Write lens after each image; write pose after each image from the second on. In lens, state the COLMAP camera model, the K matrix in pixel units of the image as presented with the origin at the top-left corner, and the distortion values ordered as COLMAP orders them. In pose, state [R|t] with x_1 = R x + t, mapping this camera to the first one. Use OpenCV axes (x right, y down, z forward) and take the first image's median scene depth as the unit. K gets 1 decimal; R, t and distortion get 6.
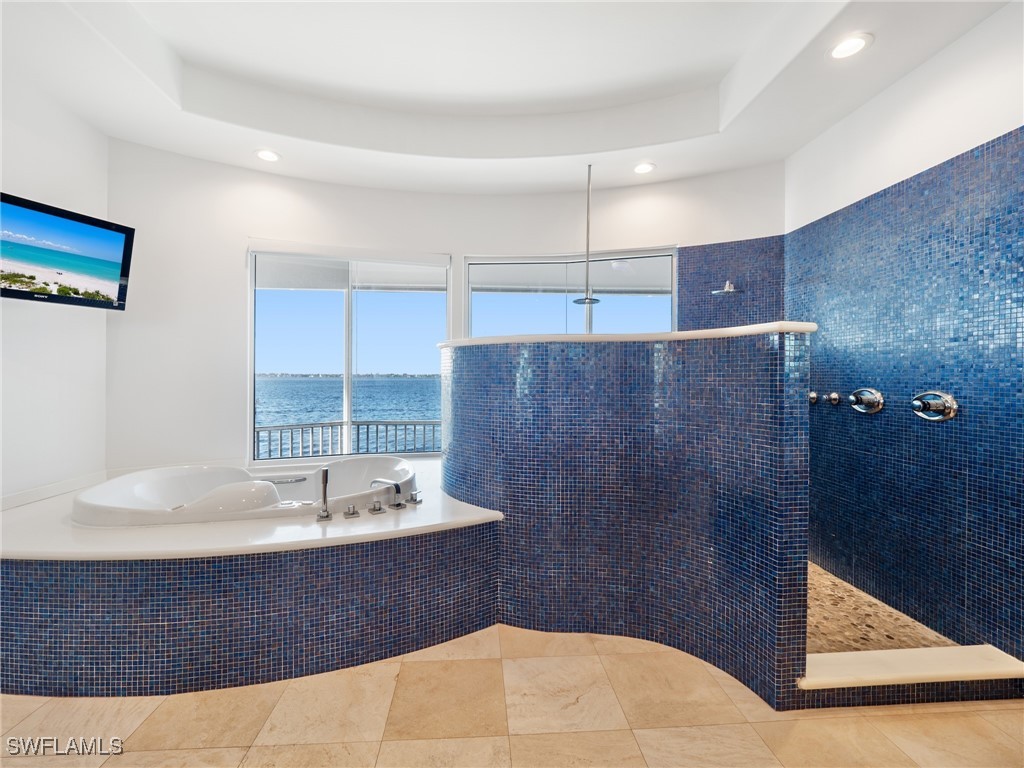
lens RADIAL K [[459.7, 0, 508.7], [0, 459.7, 376.2], [0, 0, 1]] dist [-0.003082, -0.000145]
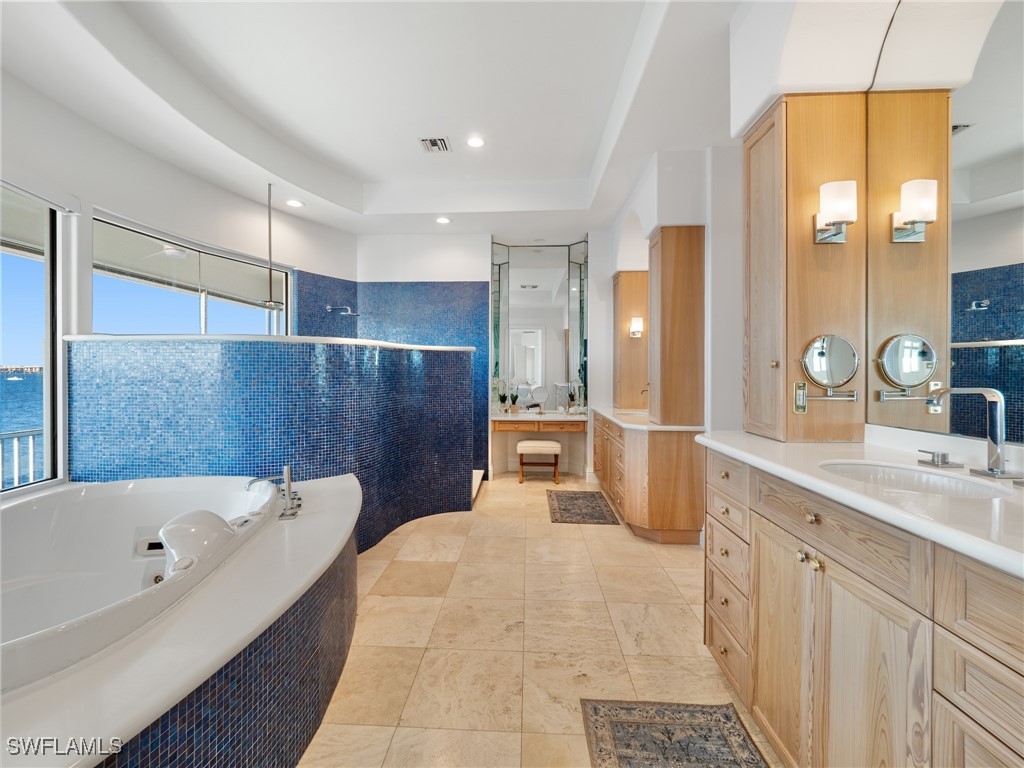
lens RADIAL K [[430.0, 0, 510.6], [0, 430.0, 376.0], [0, 0, 1]] dist [0.001485, -0.000018]
pose [[0.102108, -0.015270, 0.994656, -0.983211], [-0.003490, 0.999871, 0.015708, -0.003250], [-0.994767, -0.005075, 0.102042, 0.349235]]
